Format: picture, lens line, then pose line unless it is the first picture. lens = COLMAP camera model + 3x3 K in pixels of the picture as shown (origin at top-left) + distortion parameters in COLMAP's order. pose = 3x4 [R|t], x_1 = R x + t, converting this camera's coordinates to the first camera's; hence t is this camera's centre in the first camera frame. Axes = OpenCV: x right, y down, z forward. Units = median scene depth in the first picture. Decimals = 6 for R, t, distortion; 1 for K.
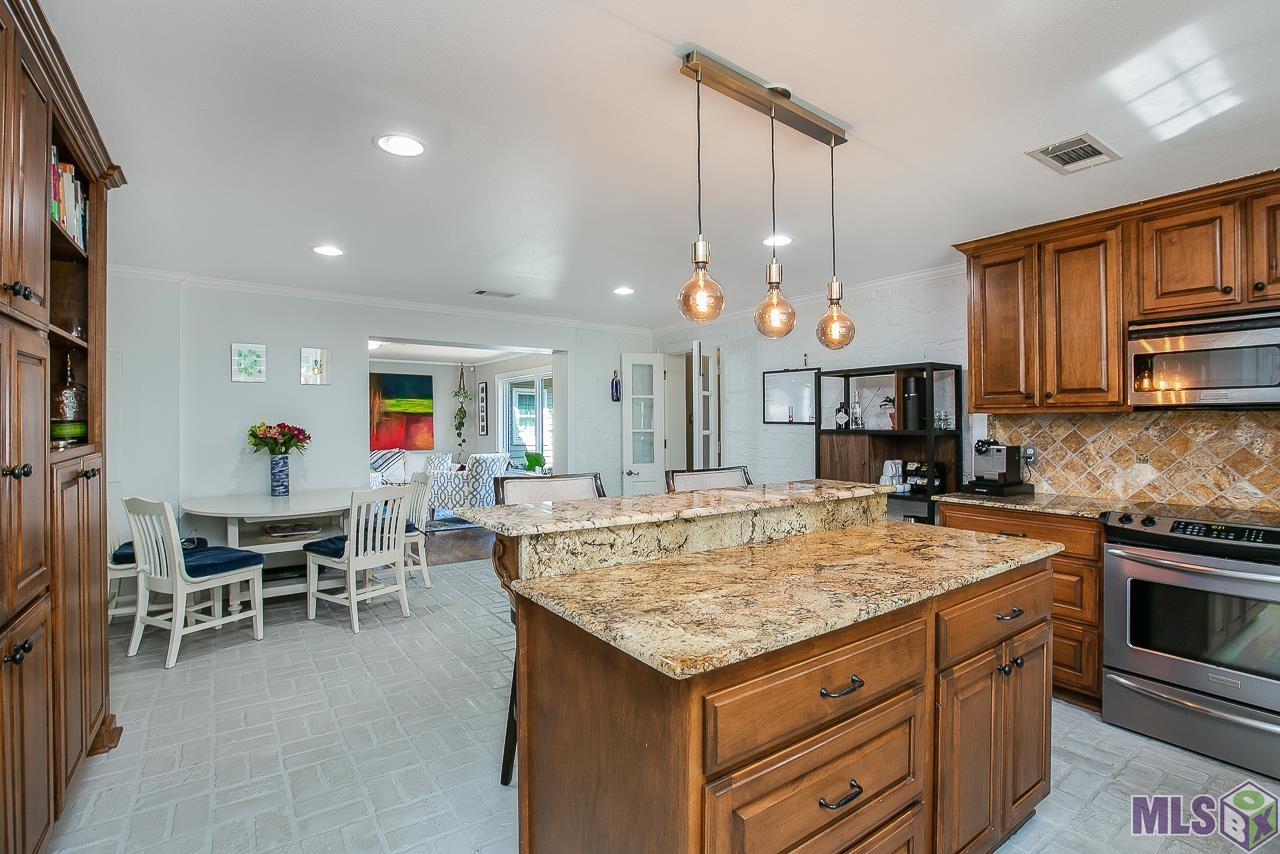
lens RADIAL K [[586.1, 0, 638.5], [0, 586.1, 419.9], [0, 0, 1]] dist [-0.050656, 0.017712]
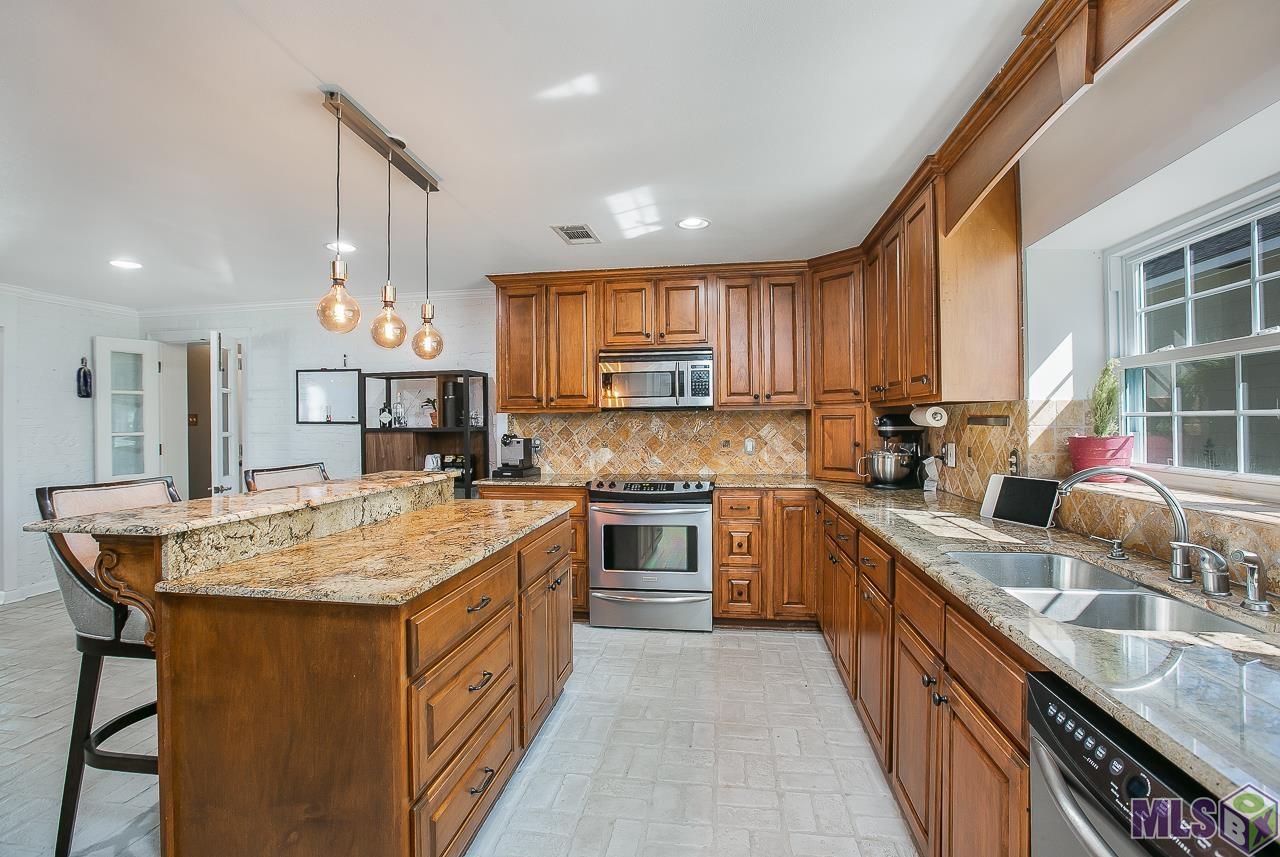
lens RADIAL K [[618.2, 0, 616.4], [0, 618.2, 425.2], [0, 0, 1]] dist [-0.038334, -0.000130]
pose [[0.706260, -0.010449, 0.707875, -0.226004], [0.006364, 0.999944, 0.008411, 0.006667], [-0.707924, -0.001435, 0.706287, -0.144861]]
